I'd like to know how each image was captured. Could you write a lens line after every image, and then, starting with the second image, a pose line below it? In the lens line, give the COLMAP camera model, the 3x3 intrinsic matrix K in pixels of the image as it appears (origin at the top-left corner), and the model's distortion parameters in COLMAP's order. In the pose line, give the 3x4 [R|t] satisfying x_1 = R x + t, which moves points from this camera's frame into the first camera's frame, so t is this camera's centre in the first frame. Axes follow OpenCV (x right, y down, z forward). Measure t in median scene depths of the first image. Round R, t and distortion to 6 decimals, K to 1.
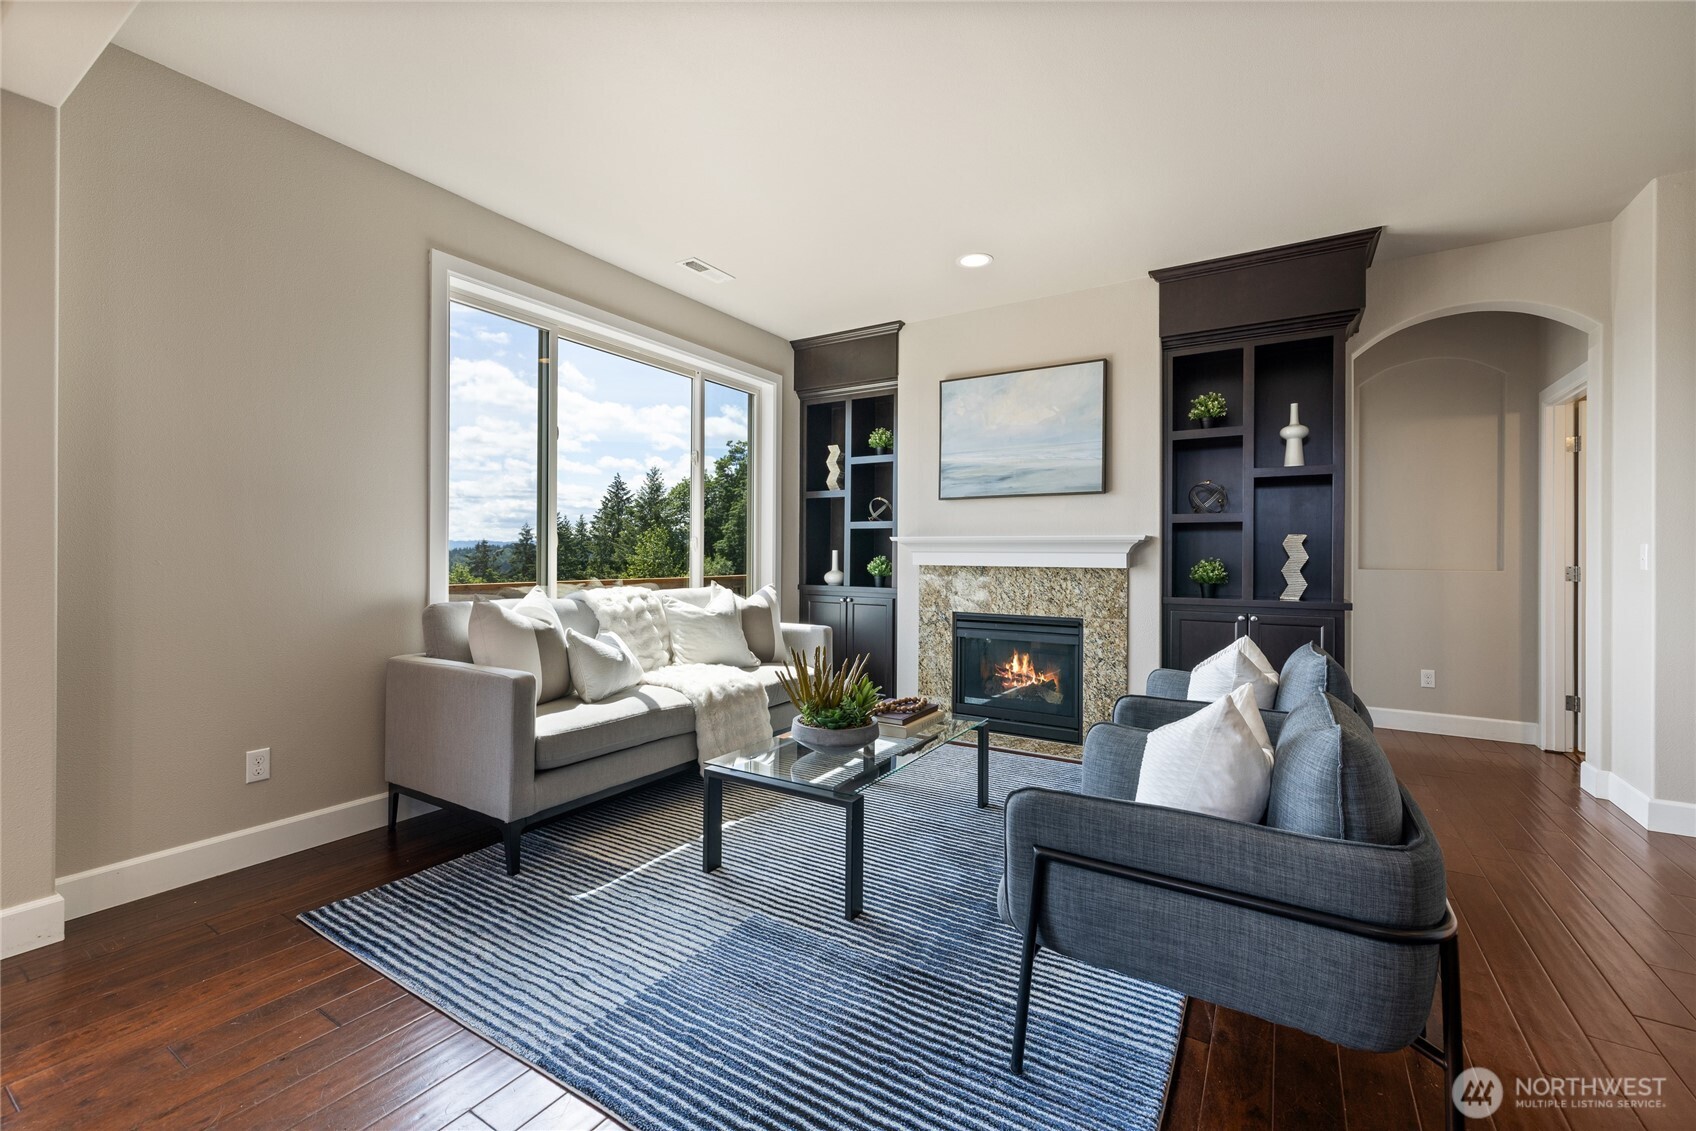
lens RADIAL K [[714.5, 0, 825.8], [0, 714.5, 554.6], [0, 0, 1]] dist [0.007757, -0.000377]
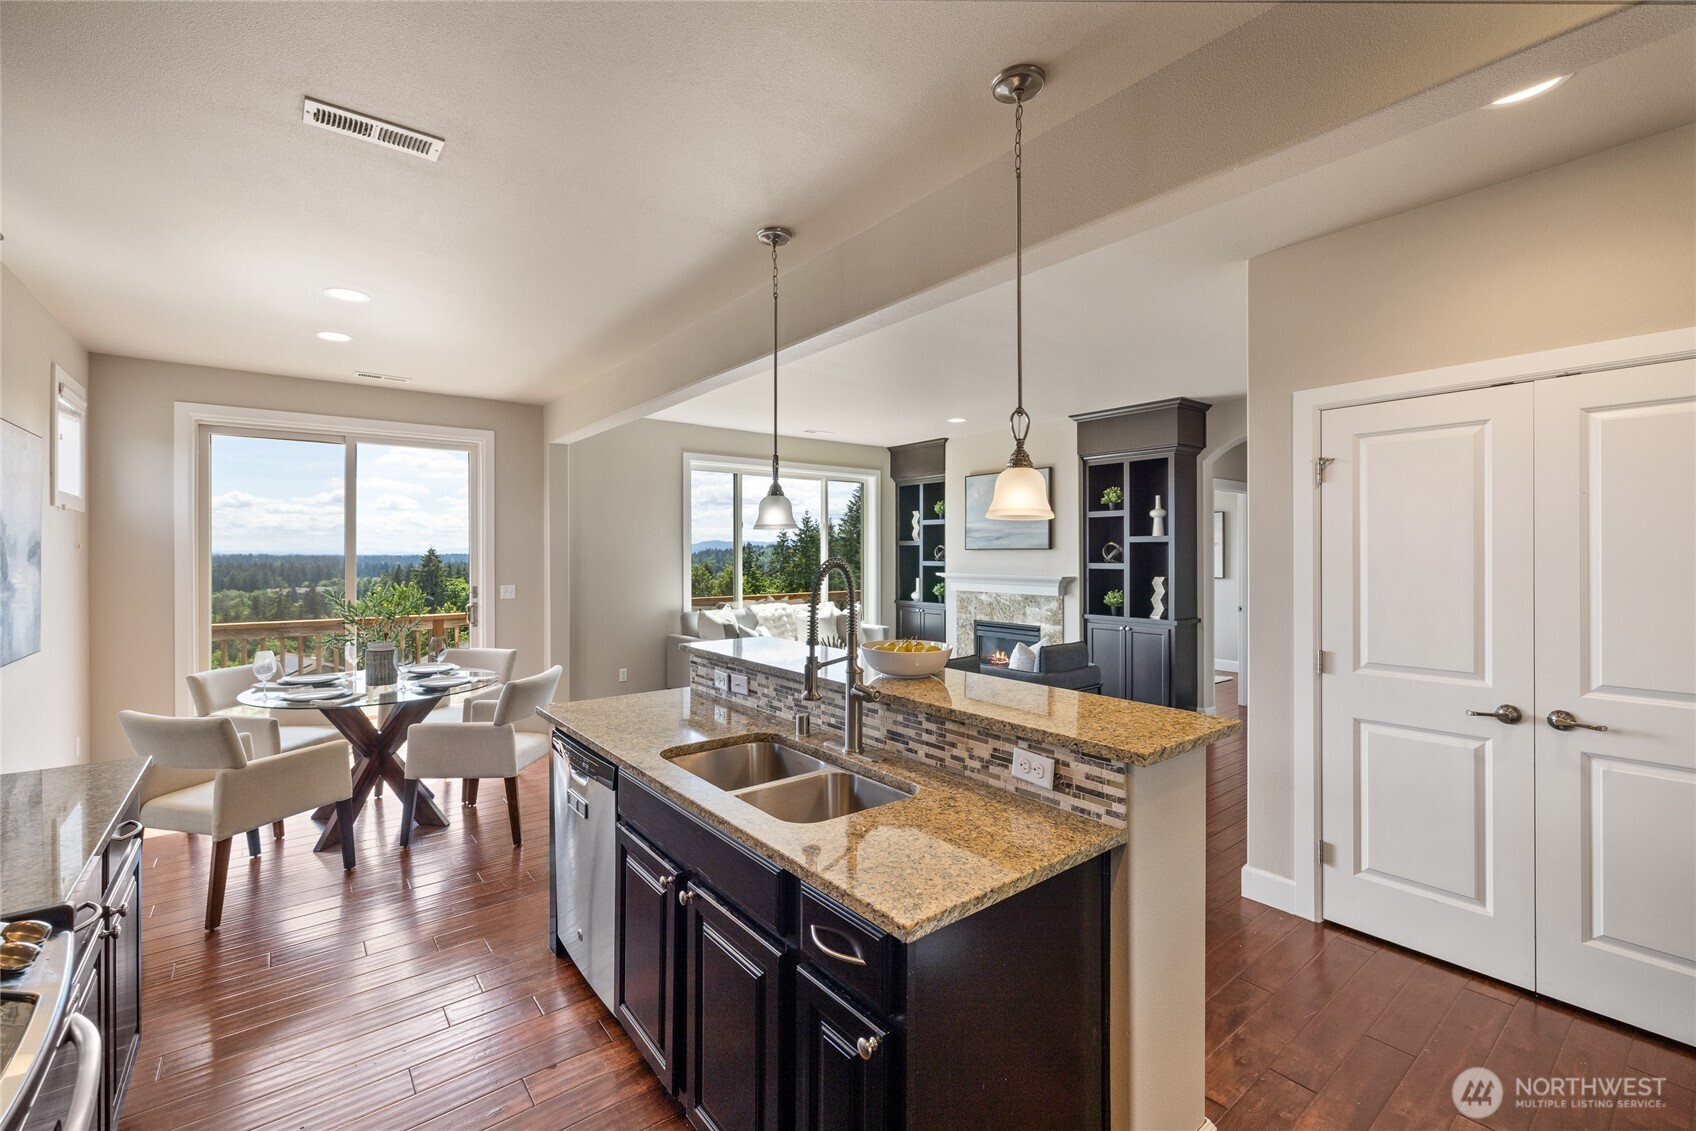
lens RADIAL K [[714.5, 0, 821.6], [0, 714.5, 555.2], [0, 0, 1]] dist [0.007757, -0.000377]
pose [[0.940814, -0.007340, -0.338843, 0.383660], [0.008461, 0.999963, 0.001832, -0.068229], [0.338817, -0.004591, 0.940841, -0.599483]]
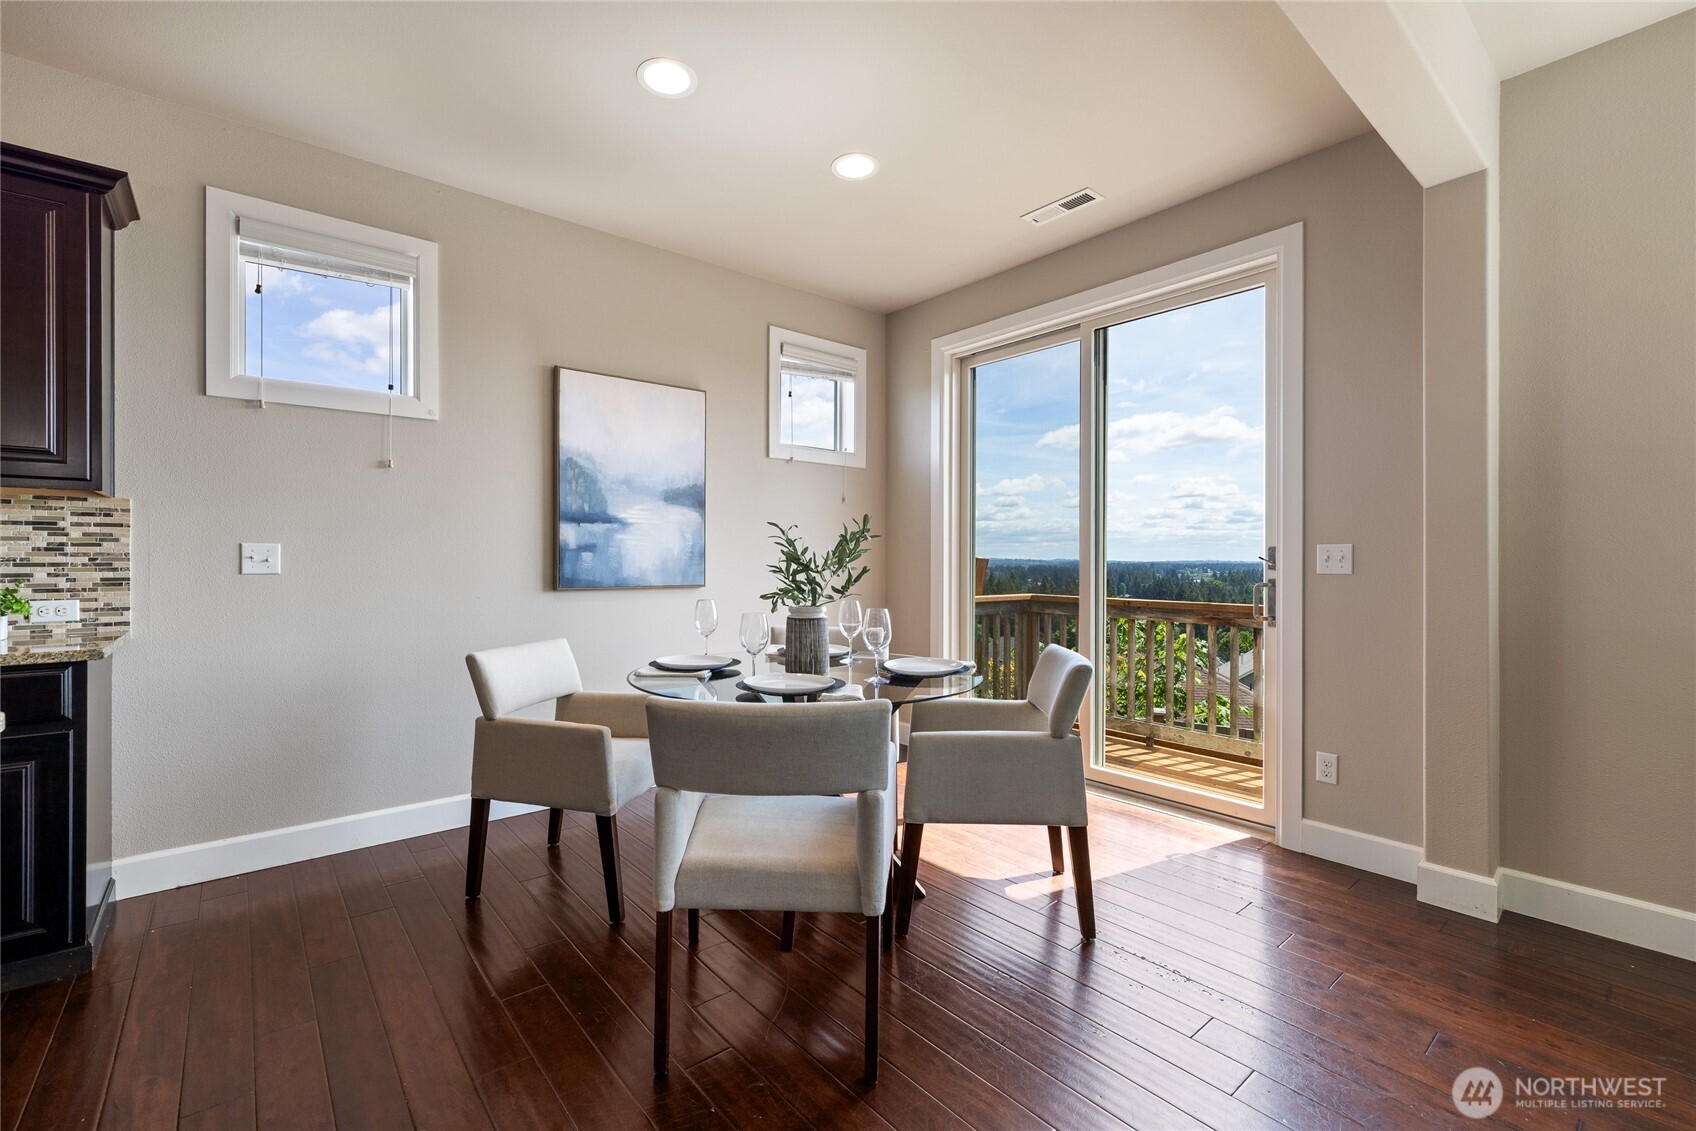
lens RADIAL K [[721.2, 0, 826.0], [0, 721.2, 560.9], [0, 0, 1]] dist [0.001488, 0.000515]
pose [[-0.311581, -0.009571, -0.950171, 0.128385], [-0.002211, 0.999954, -0.009347, 0.000172], [0.950217, -0.000812, -0.311588, 0.160838]]
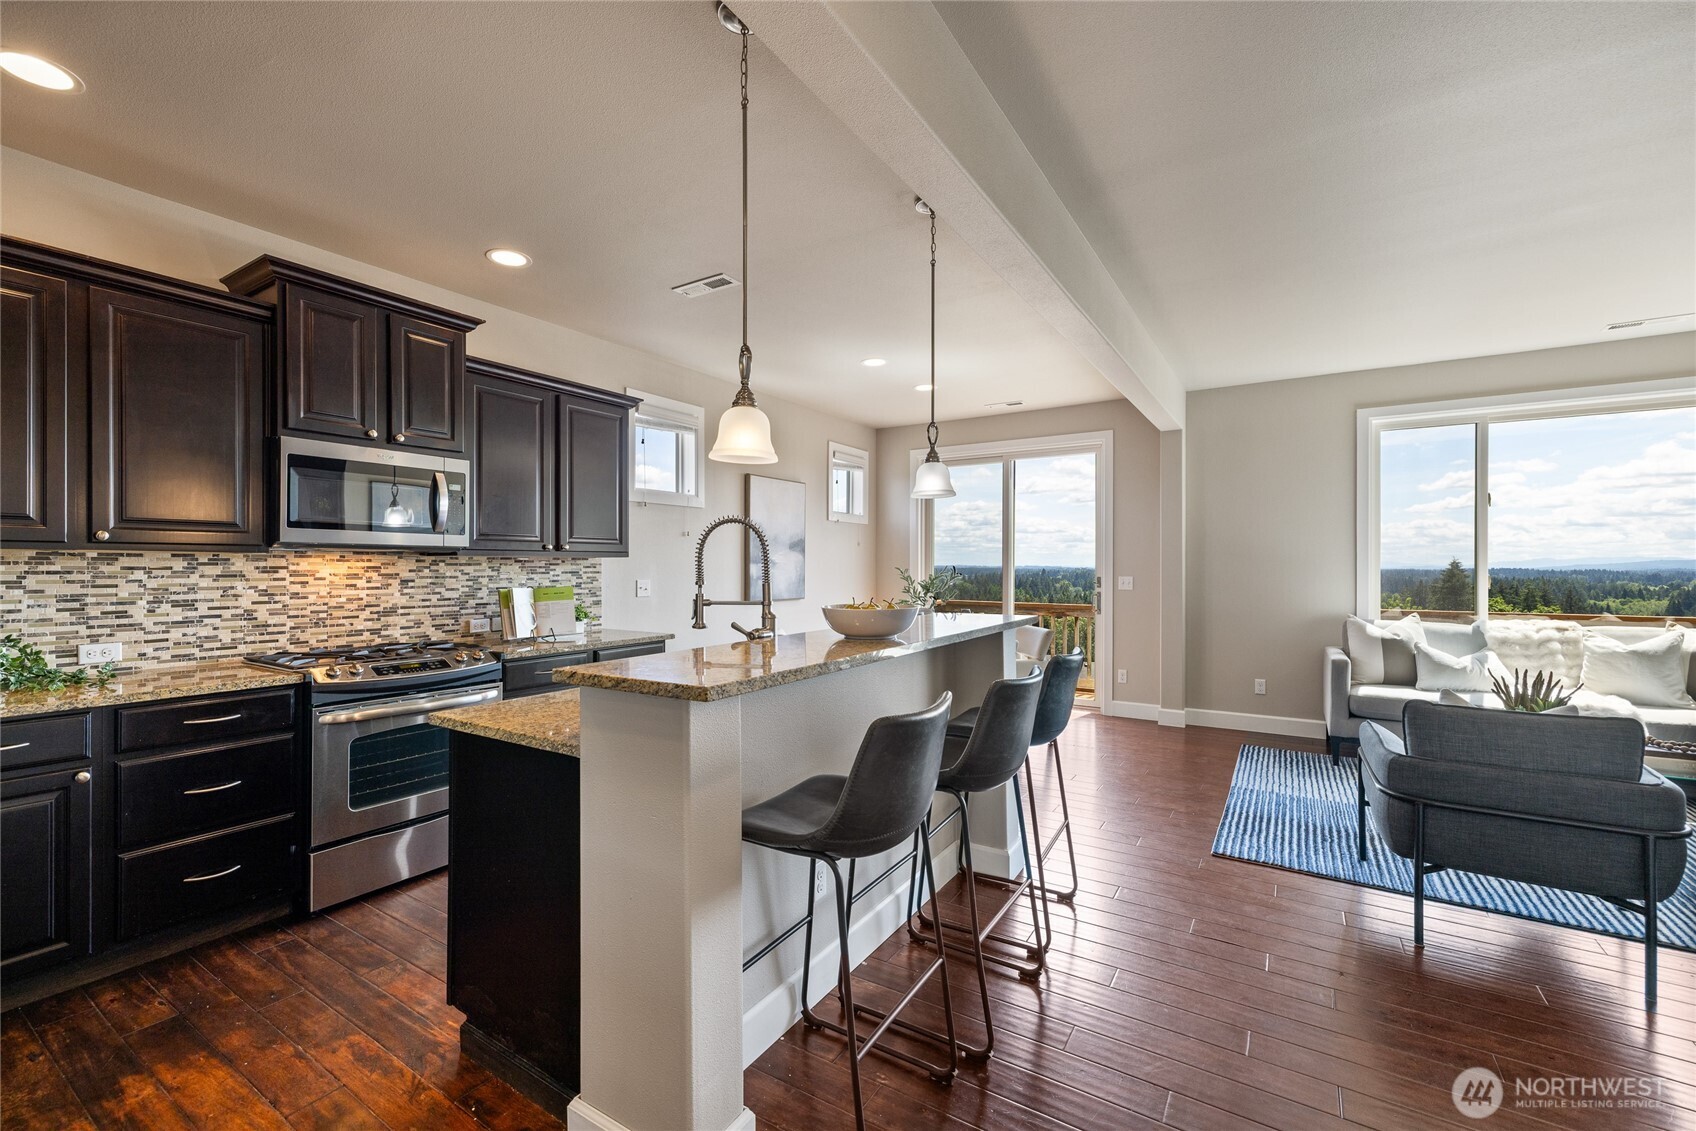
lens RADIAL K [[721.2, 0, 831.4], [0, 721.2, 565.4], [0, 0, 1]] dist [0.001488, 0.000515]
pose [[-0.001249, -0.008860, -0.999960, 0.732870], [0.000619, 0.999961, -0.008861, -0.028234], [0.999999, -0.000630, -0.001243, -0.151265]]
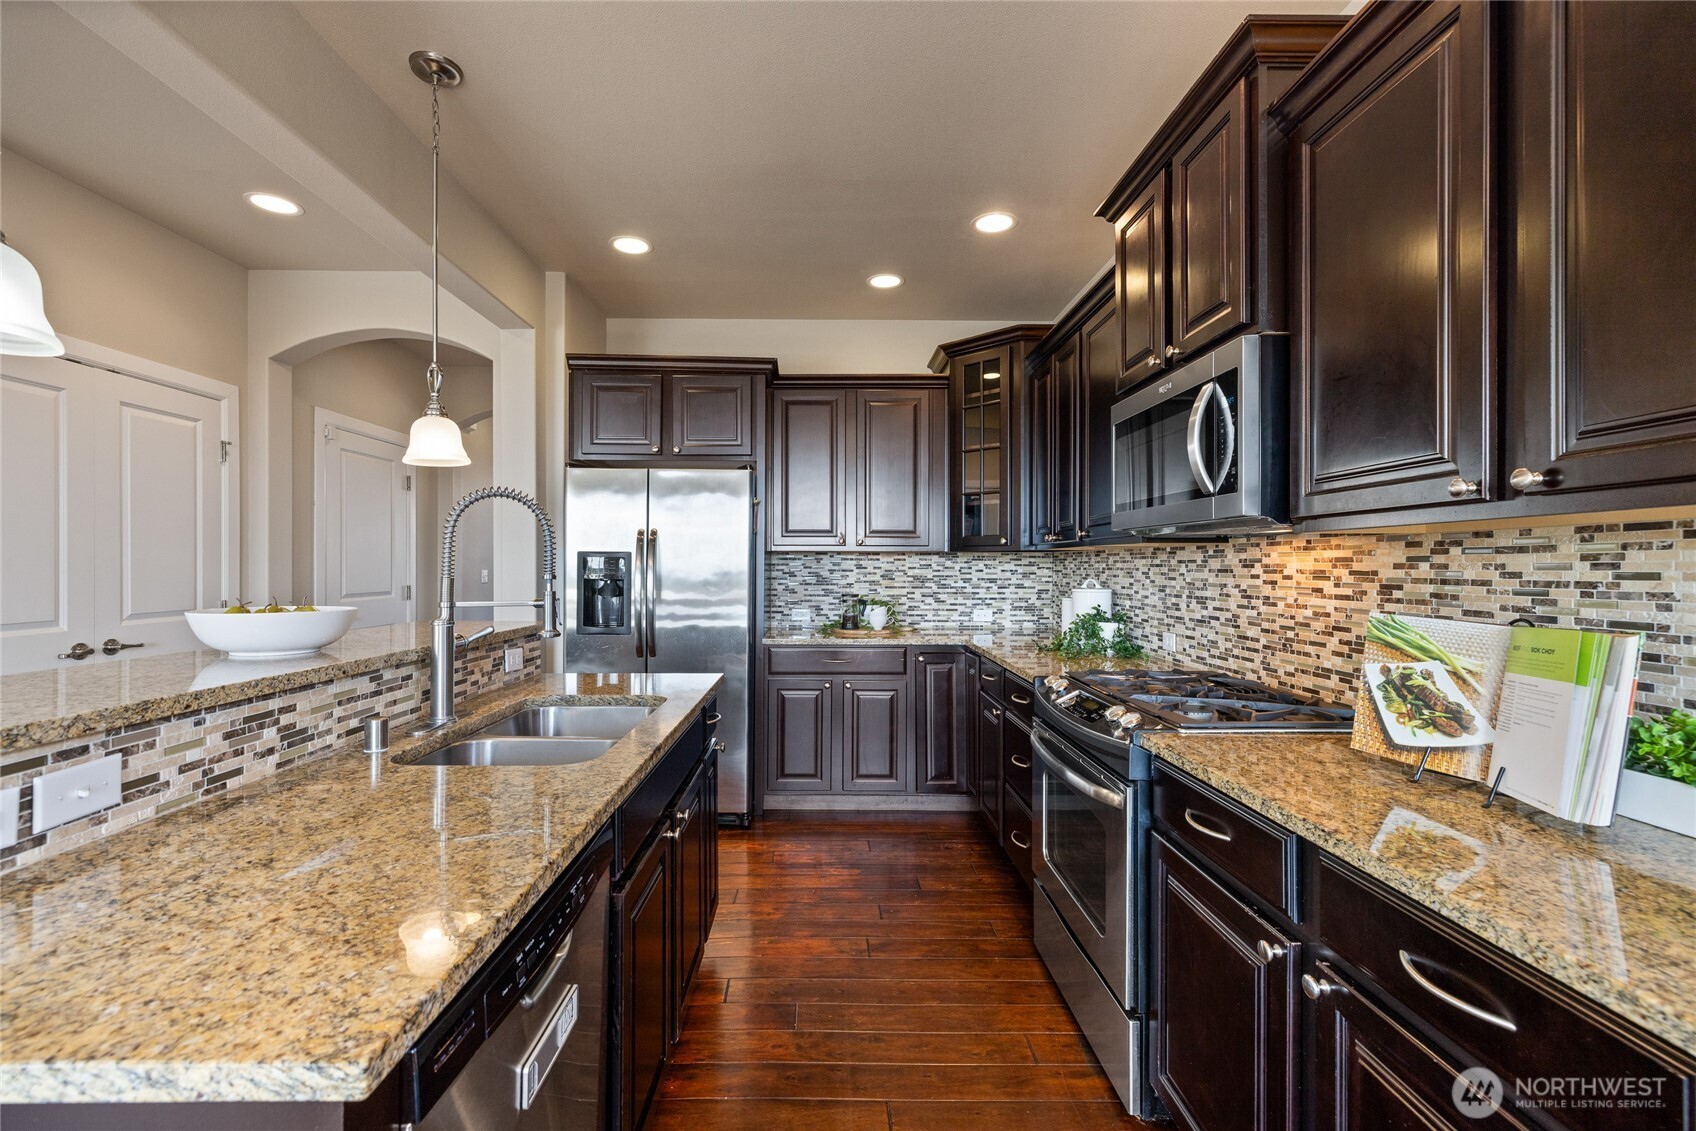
lens RADIAL K [[714.5, 0, 826.8], [0, 714.5, 564.4], [0, 0, 1]] dist [0.007757, -0.000377]
pose [[-0.549968, -0.007823, 0.835149, -0.134131], [-0.007542, 0.999962, 0.004400, -0.029687], [-0.835151, -0.003879, -0.550006, -0.158184]]
